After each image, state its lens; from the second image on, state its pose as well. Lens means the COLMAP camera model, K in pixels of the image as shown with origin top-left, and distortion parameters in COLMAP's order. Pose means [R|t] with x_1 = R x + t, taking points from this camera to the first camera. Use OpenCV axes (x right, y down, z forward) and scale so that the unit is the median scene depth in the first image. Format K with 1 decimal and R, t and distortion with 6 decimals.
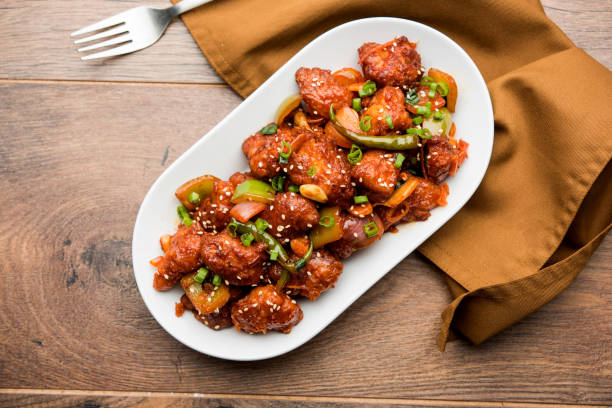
lens RADIAL K [[1062.7, 0, 312.2], [0, 1062.7, 206.7], [0, 0, 1]] dist [0.002873, 0.000000]
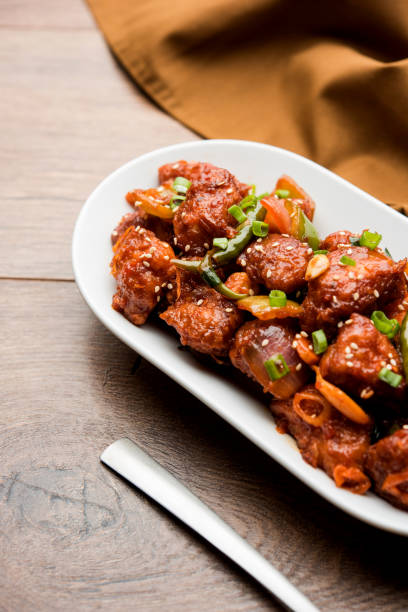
lens RADIAL K [[1062.7, 0, 213.9], [0, 1062.7, 299.7], [0, 0, 1]] dist [0.002873, 0.000000]
pose [[0.999472, 0.027927, 0.016591, -0.108176], [-0.013124, 0.814383, -0.580179, 0.339763], [-0.029714, 0.579655, 0.814320, 0.443523]]
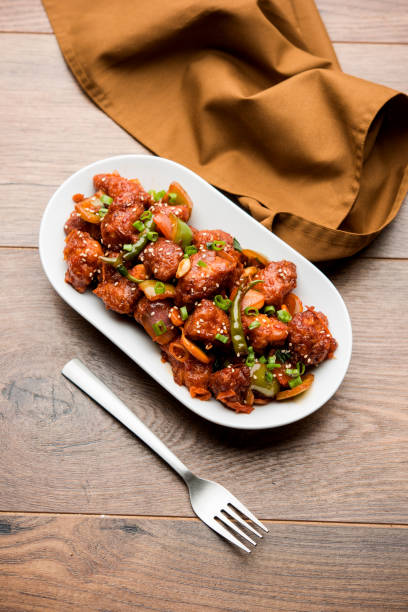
lens RADIAL K [[1062.7, 0, 210.8], [0, 1062.7, 287.8], [0, 0, 1]] dist [0.002873, 0.000000]
pose [[0.999684, 0.012455, 0.021845, -0.028993], [-0.004220, 0.939491, -0.342546, 0.341373], [-0.024789, 0.342346, 0.939247, -0.076281]]
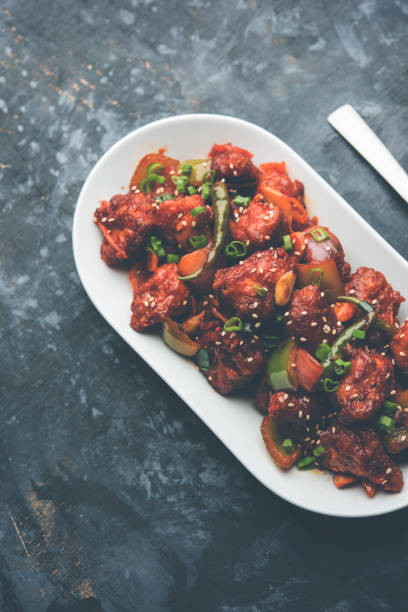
lens RADIAL K [[1062.7, 0, 204.4], [0, 1062.7, 307.1], [0, 0, 1]] dist [0.002873, 0.000000]
pose [[-0.023177, -0.960393, 0.277684, -0.240068], [0.998898, -0.010905, 0.045659, -0.112838], [-0.040822, 0.278436, 0.959587, 0.178647]]
